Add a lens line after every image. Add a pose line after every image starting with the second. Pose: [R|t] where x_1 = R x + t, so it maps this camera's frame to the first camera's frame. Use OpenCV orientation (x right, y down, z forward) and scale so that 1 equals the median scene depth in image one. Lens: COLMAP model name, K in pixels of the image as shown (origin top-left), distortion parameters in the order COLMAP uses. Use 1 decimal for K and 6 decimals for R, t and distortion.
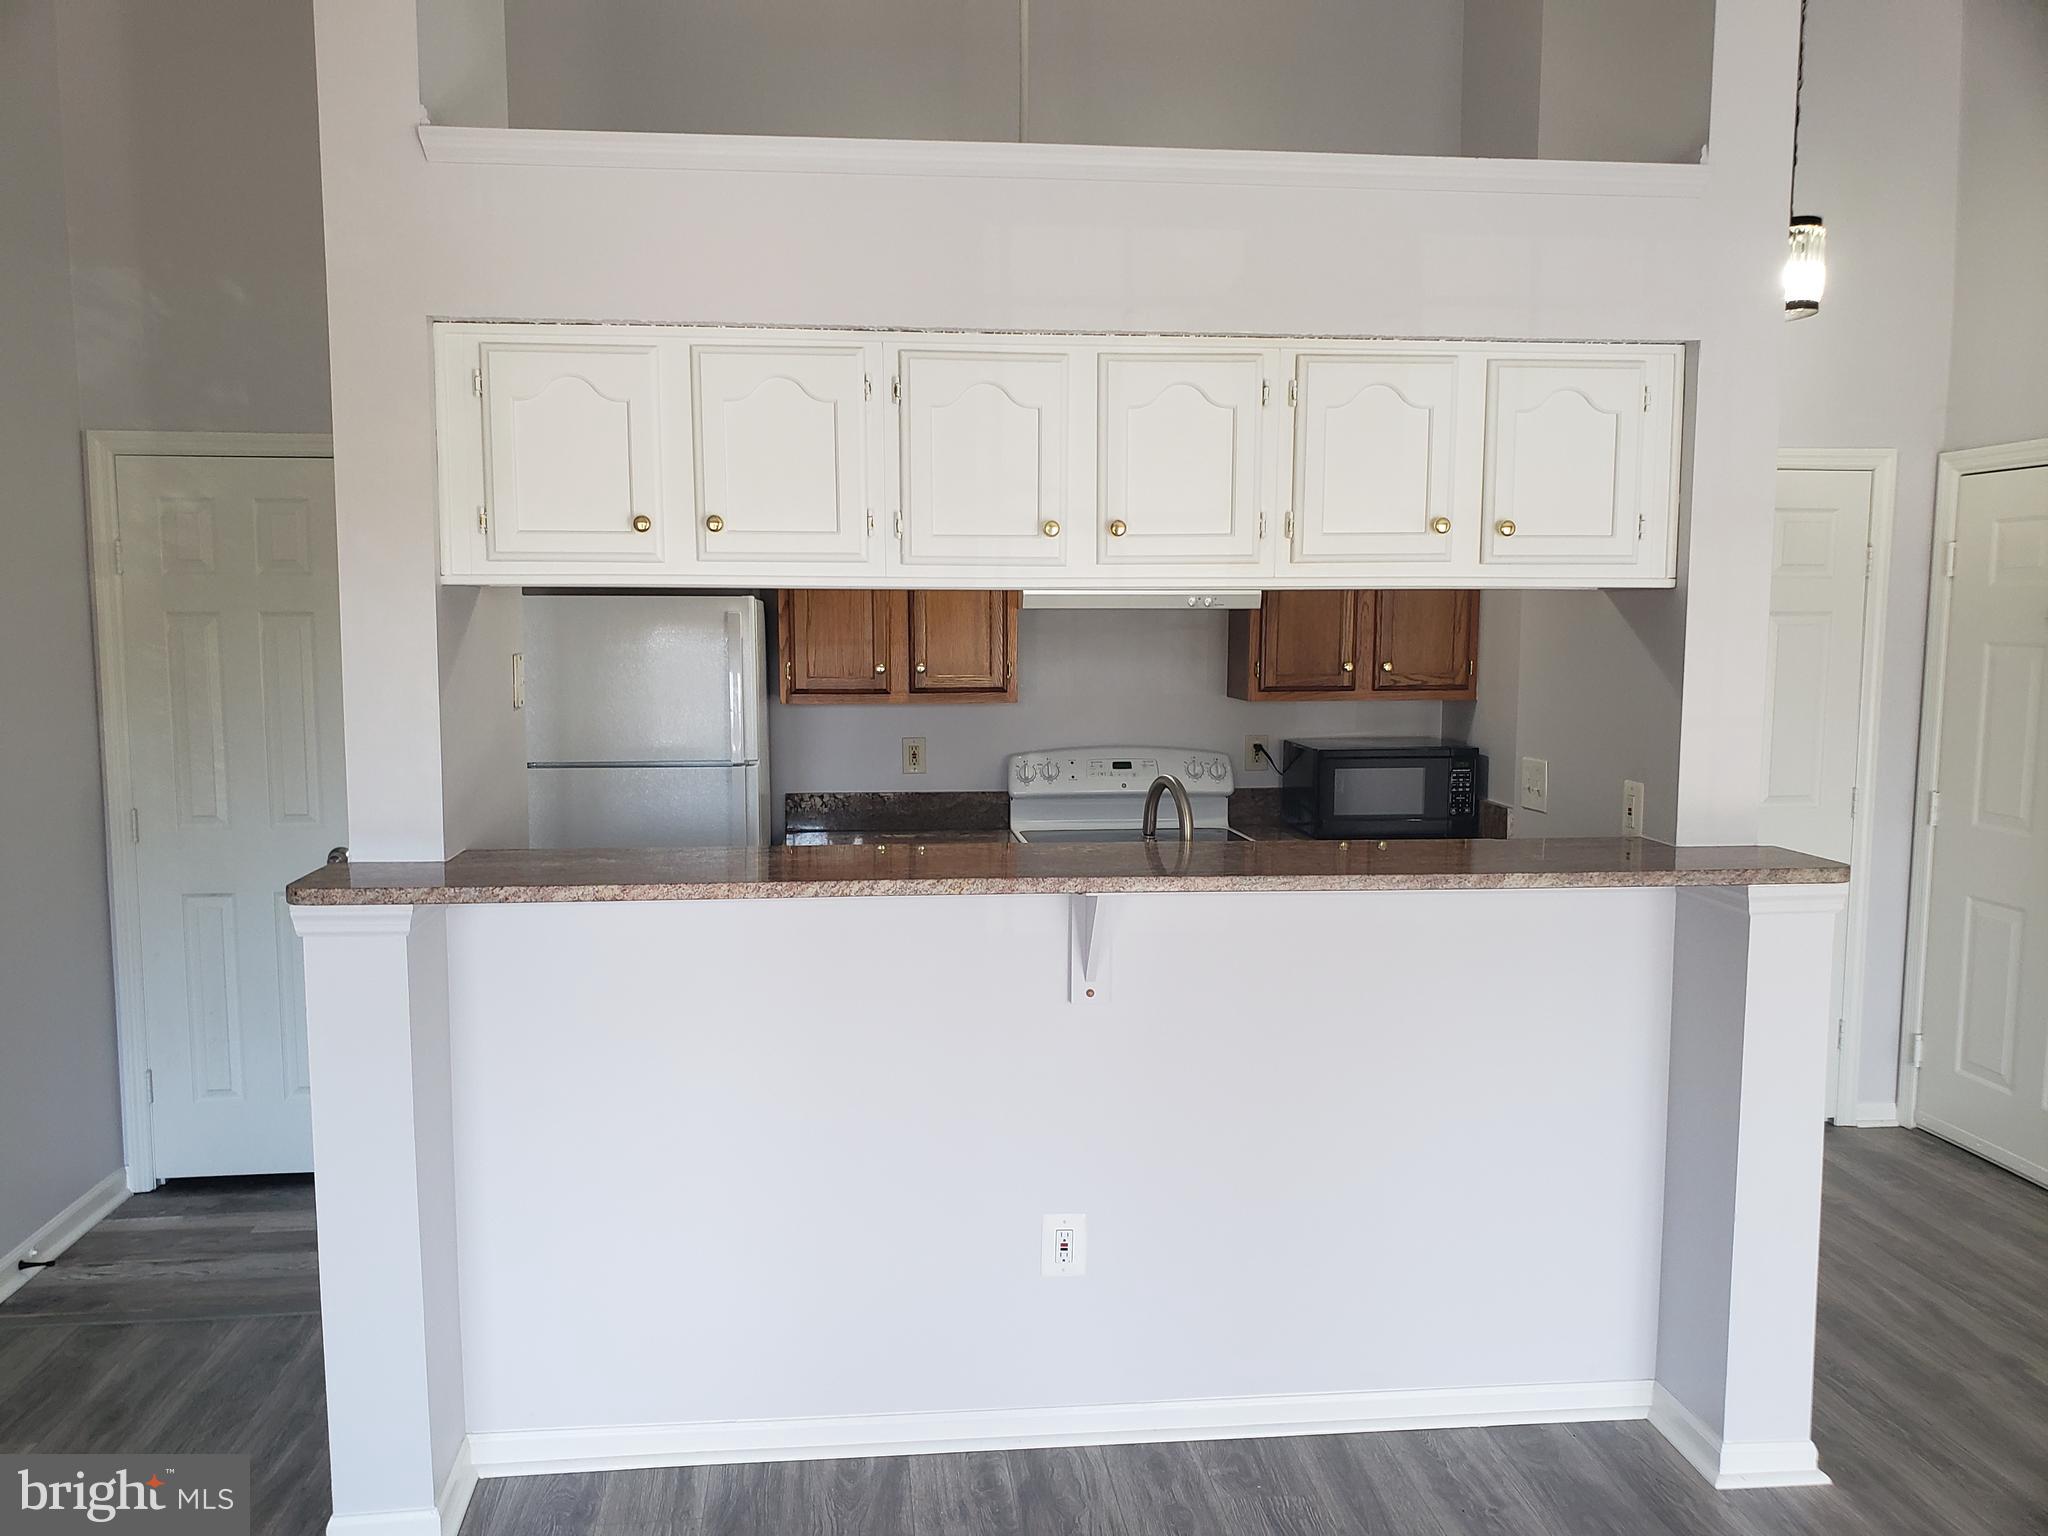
lens RADIAL K [[1597.3, 0, 1021.1], [0, 1597.3, 781.1], [0, 0, 1]] dist [0.011886, 0.007057]
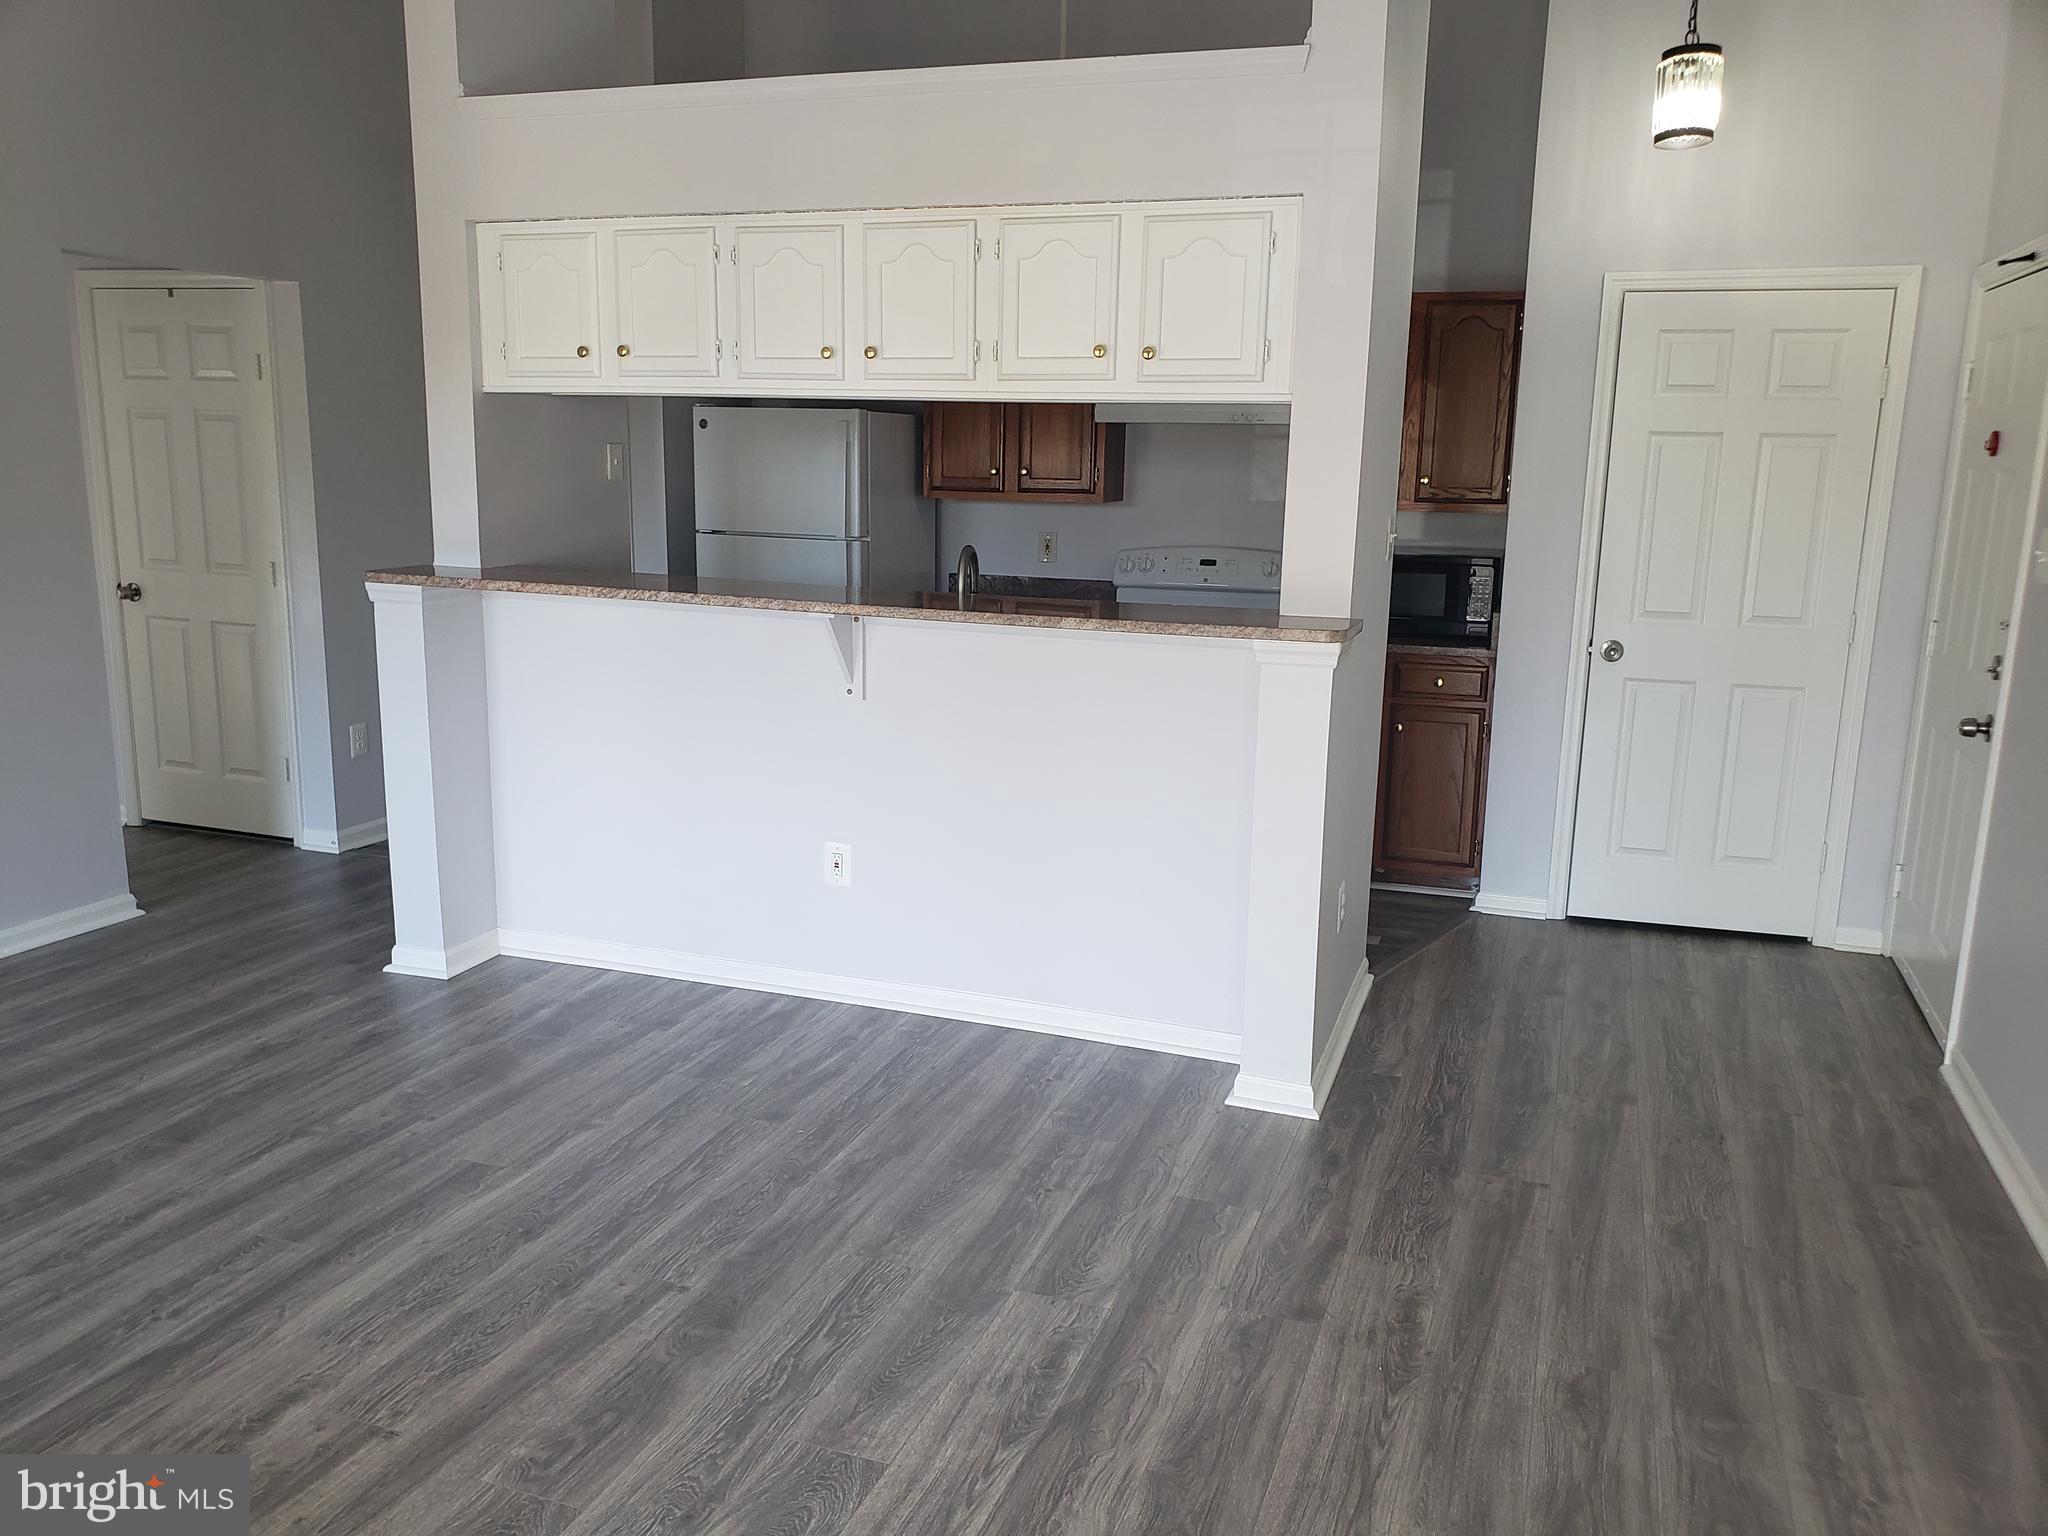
lens RADIAL K [[1596.6, 0, 1021.9], [0, 1596.6, 771.0], [0, 0, 1]] dist [0.178863, -0.384484]
pose [[0.900507, 0.103424, -0.422363, 0.774980], [-0.062695, 0.992035, 0.109248, 0.037123], [0.430298, -0.071899, 0.899819, -0.224389]]
